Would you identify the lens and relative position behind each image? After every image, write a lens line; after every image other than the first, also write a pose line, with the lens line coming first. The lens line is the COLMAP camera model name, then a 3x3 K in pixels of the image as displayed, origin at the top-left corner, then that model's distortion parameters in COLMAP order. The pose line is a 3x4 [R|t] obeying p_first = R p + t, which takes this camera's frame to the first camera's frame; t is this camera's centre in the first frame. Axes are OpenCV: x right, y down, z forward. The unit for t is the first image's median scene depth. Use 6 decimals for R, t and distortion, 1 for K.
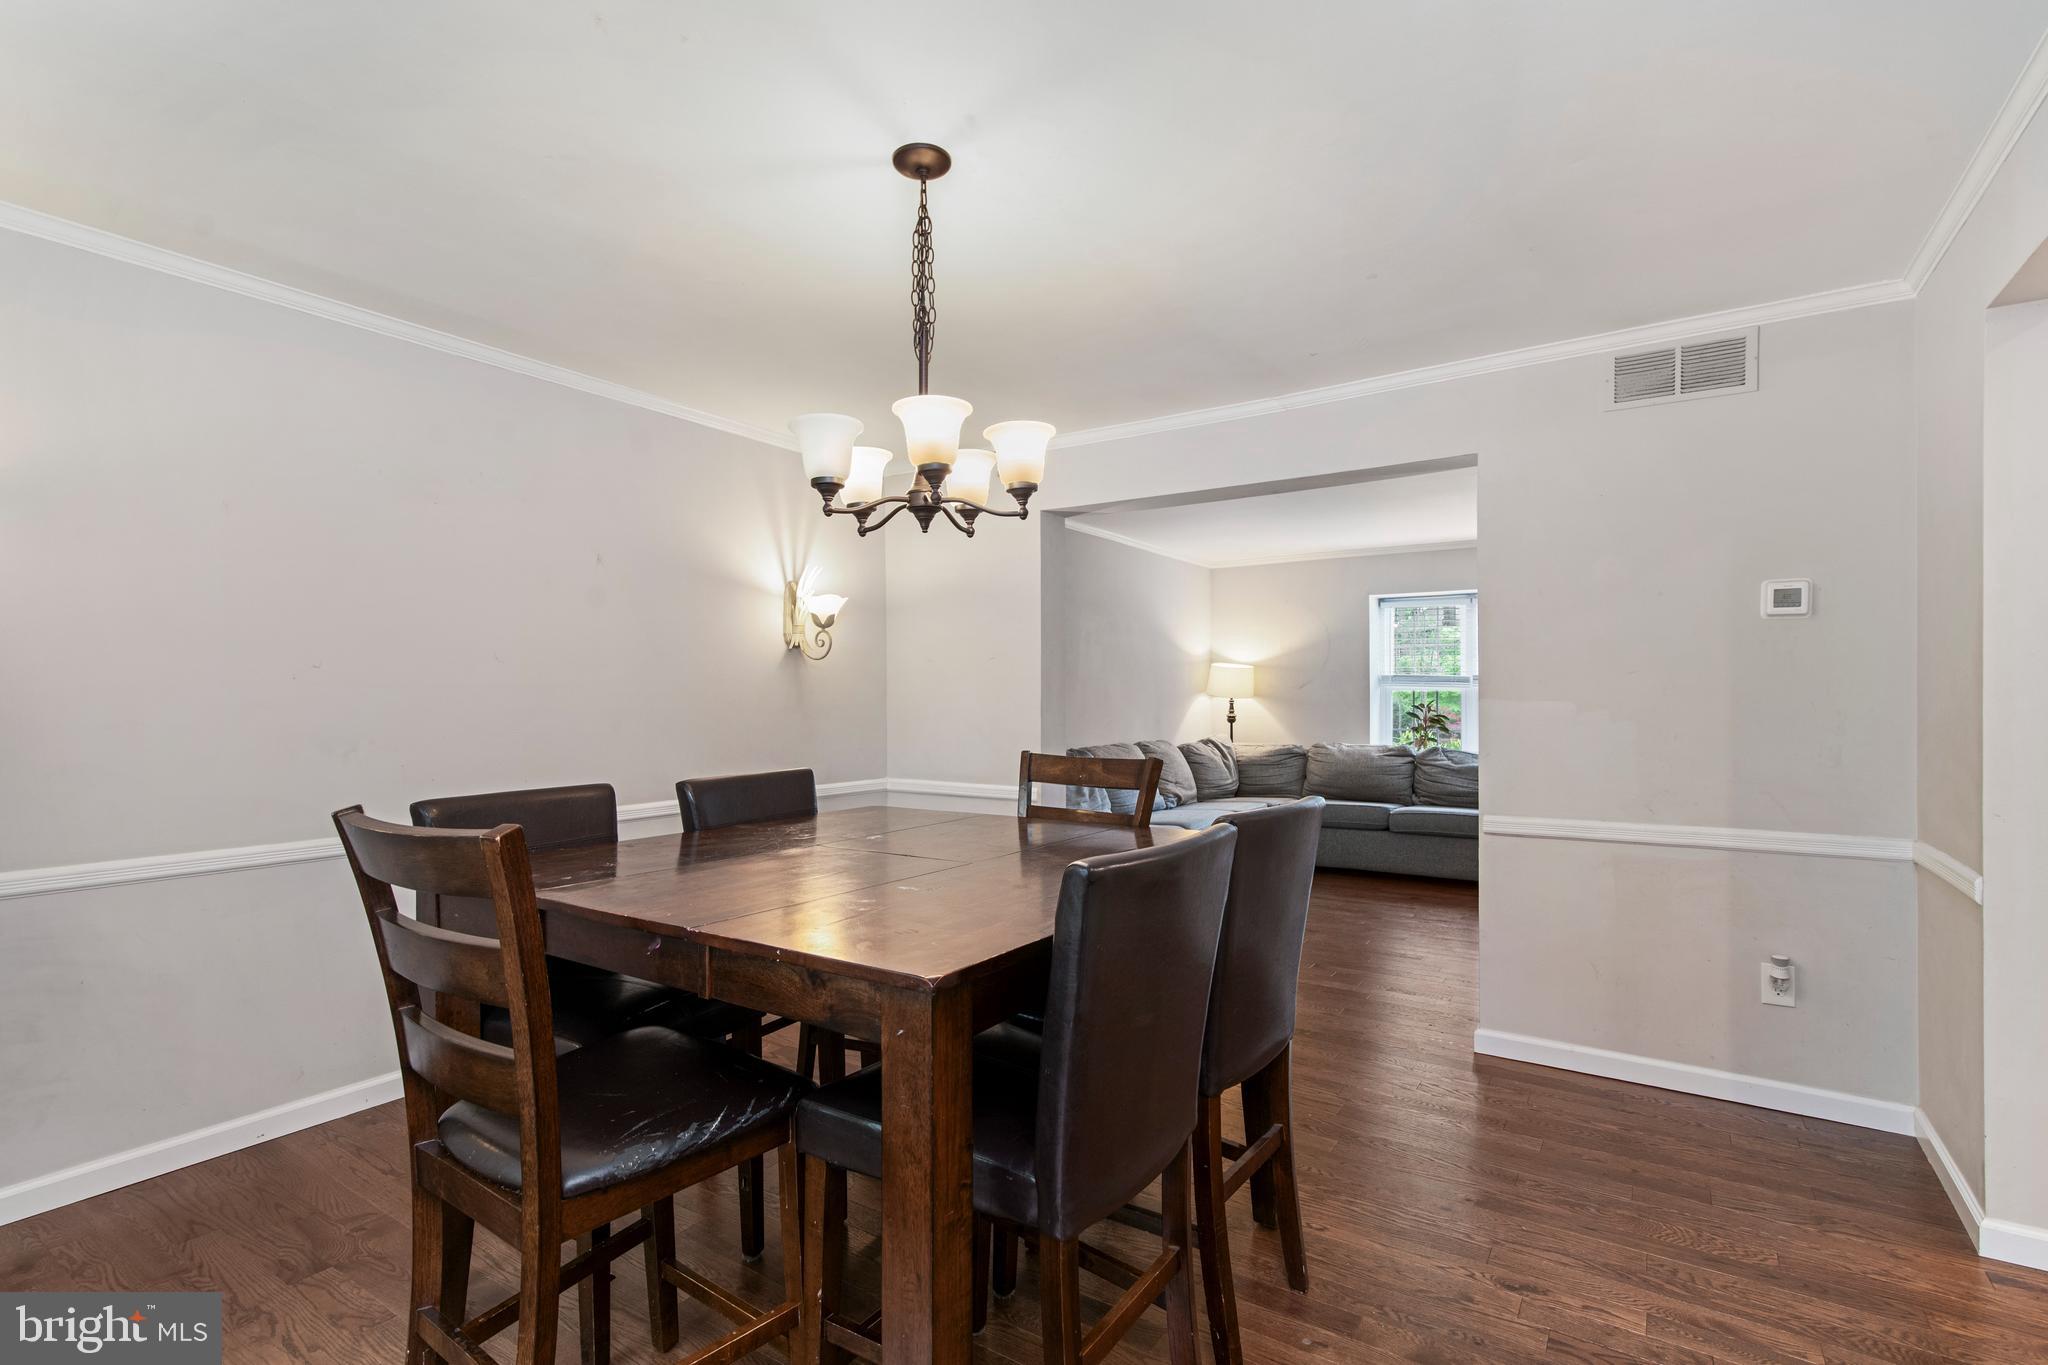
lens RADIAL K [[952.8, 0, 1014.3], [0, 952.8, 694.1], [0, 0, 1]] dist [-0.001387, -0.000134]
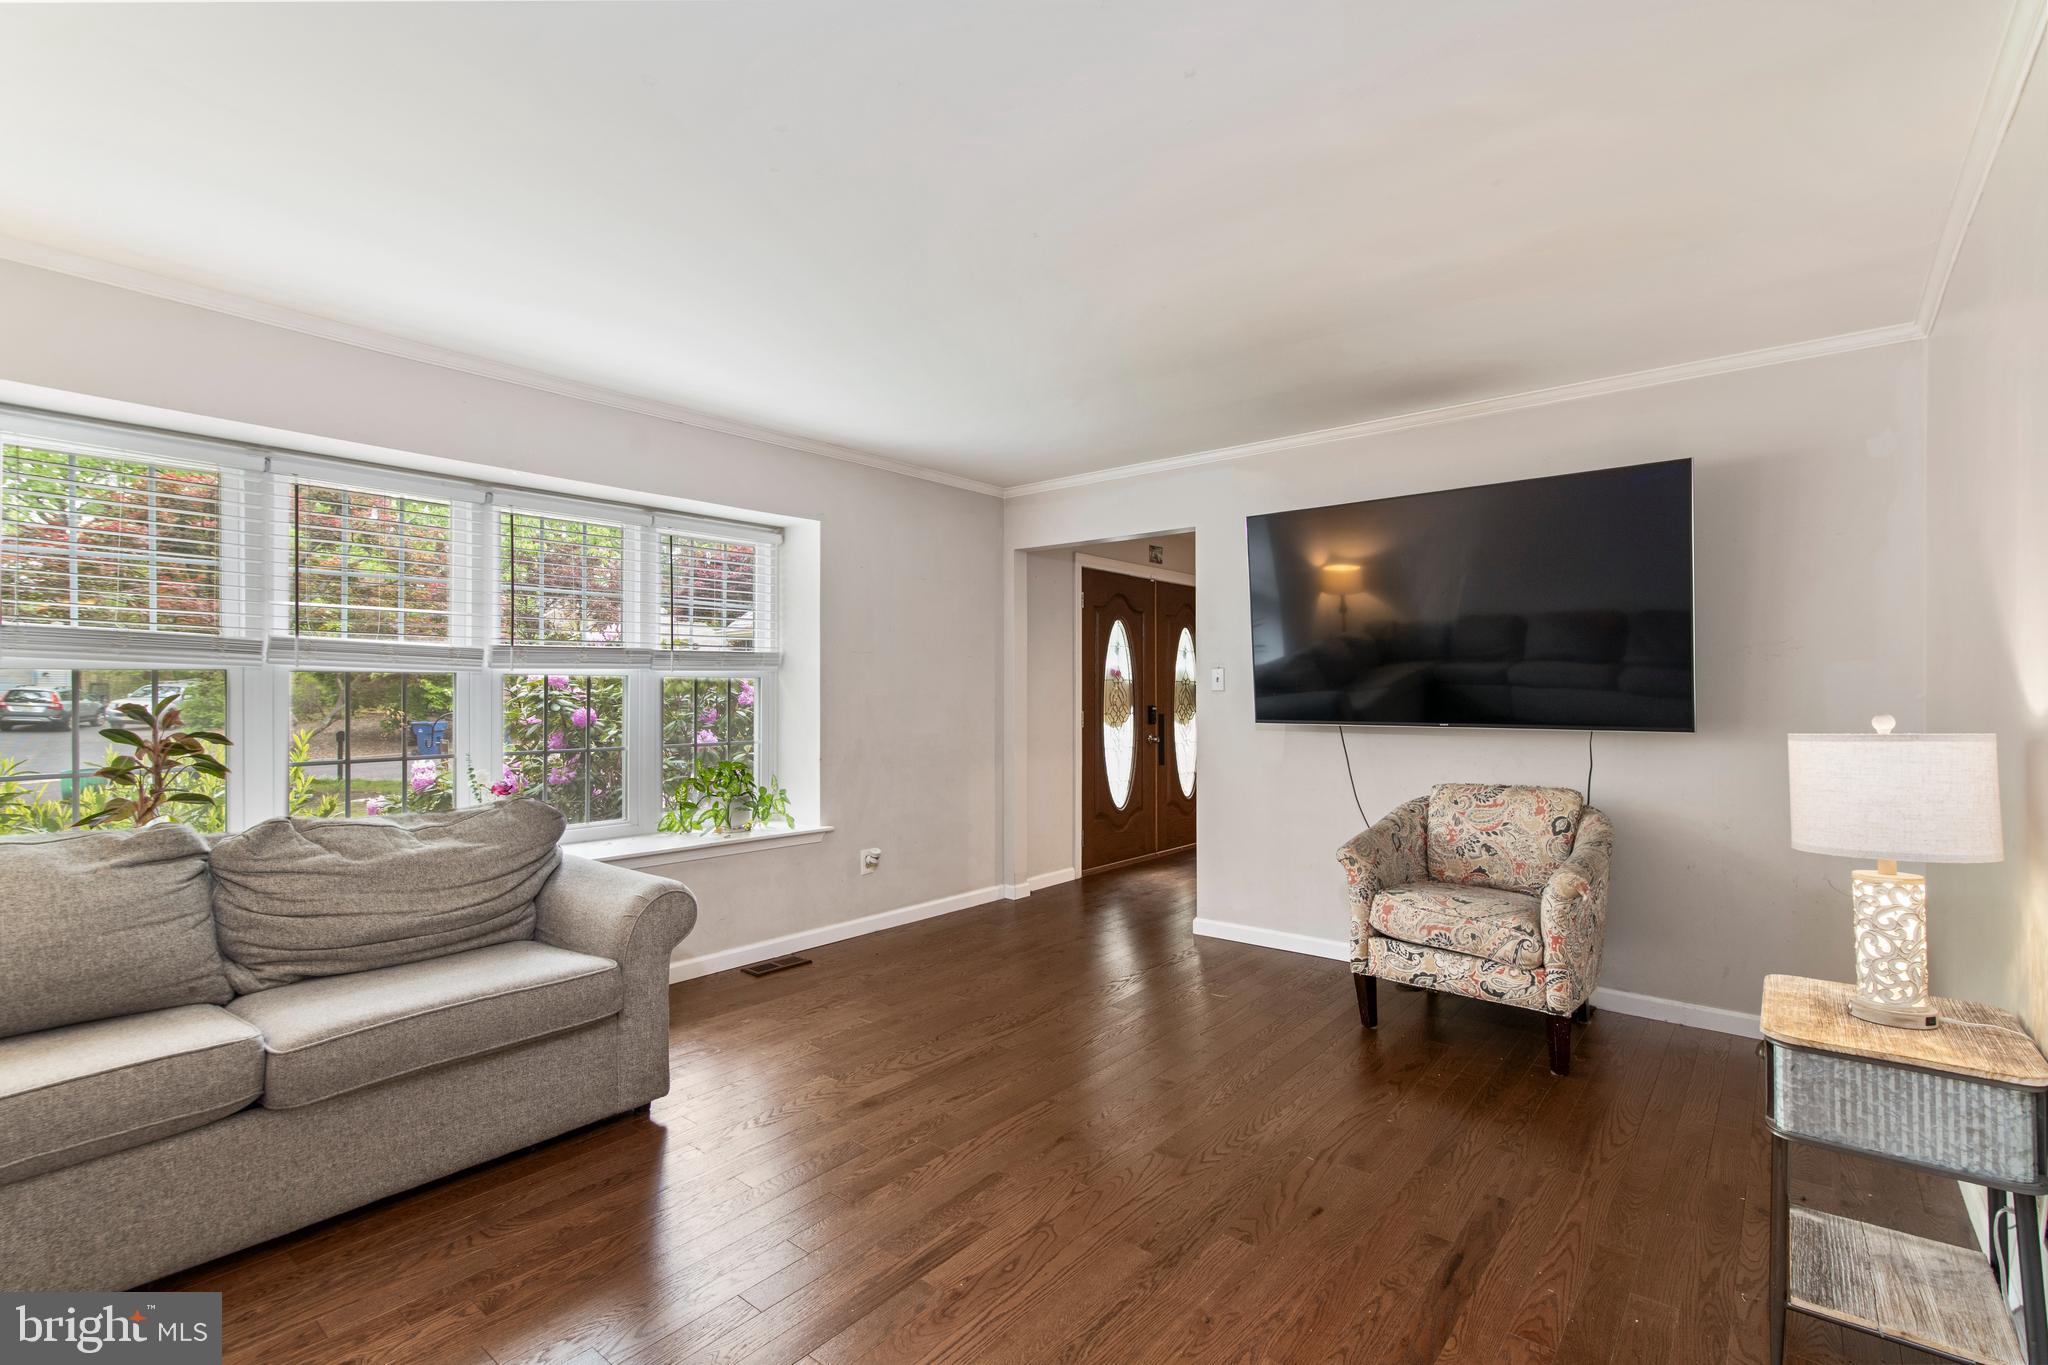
lens RADIAL K [[952.8, 0, 1025.8], [0, 952.8, 678.8], [0, 0, 1]] dist [-0.001387, -0.000134]
pose [[0.076811, 0.016643, 0.996907, 0.092716], [-0.005299, 0.999853, -0.016284, 0.003611], [-0.997032, -0.004031, 0.076888, 0.719915]]
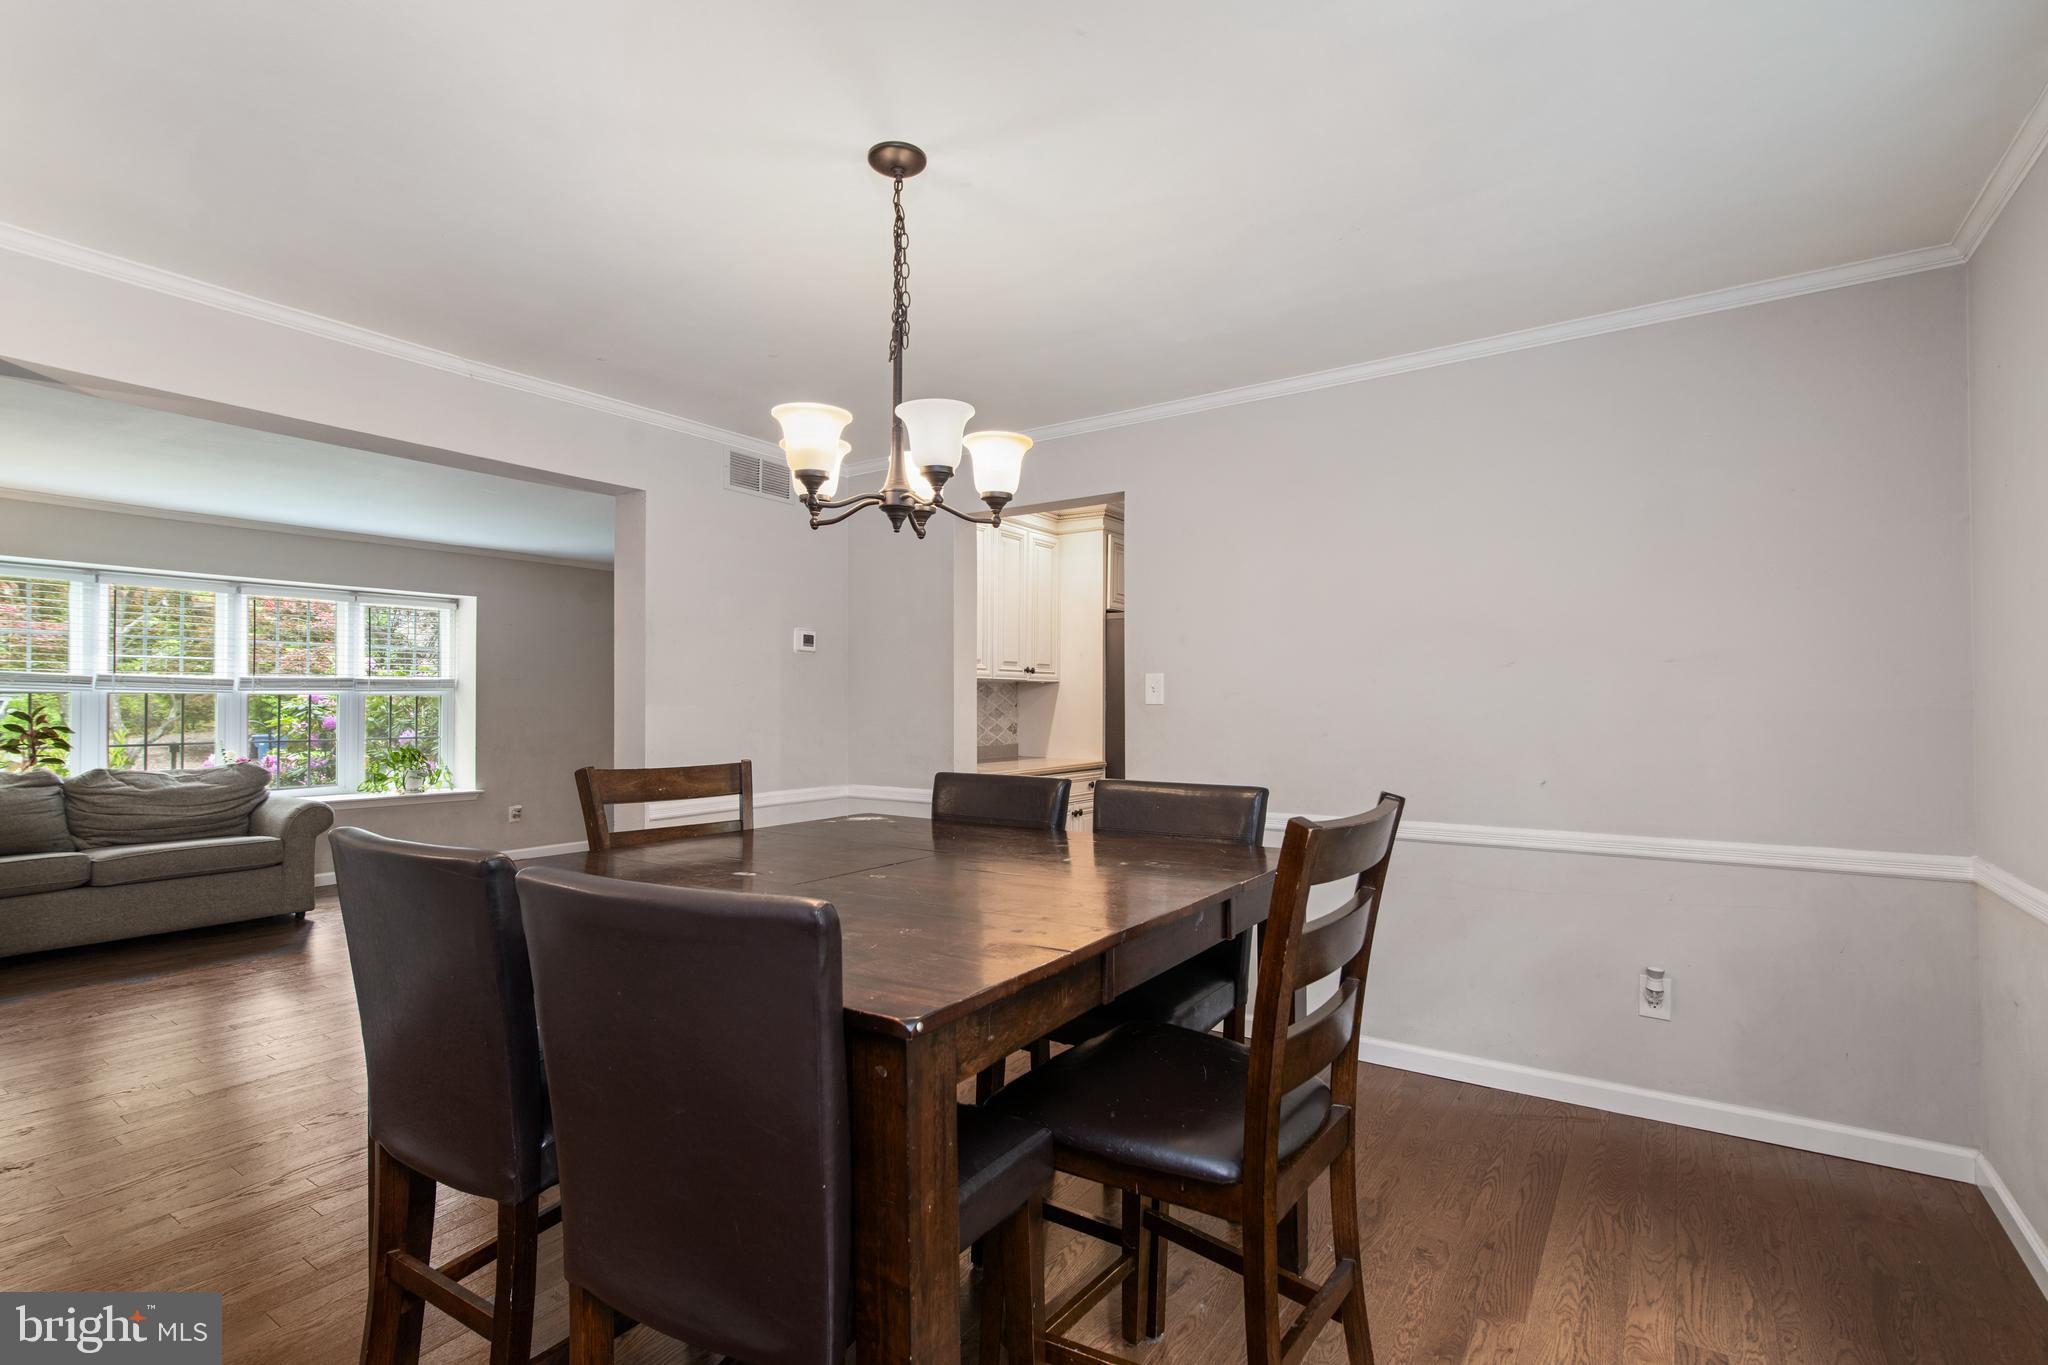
lens RADIAL K [[952.8, 0, 1015.2], [0, 952.8, 688.4], [0, 0, 1]] dist [-0.001387, -0.000134]
pose [[-0.012917, 0.020336, 0.999710, -0.348283], [-0.002376, 0.999790, -0.020368, 0.004785], [-0.999914, -0.002639, -0.012866, 0.299499]]
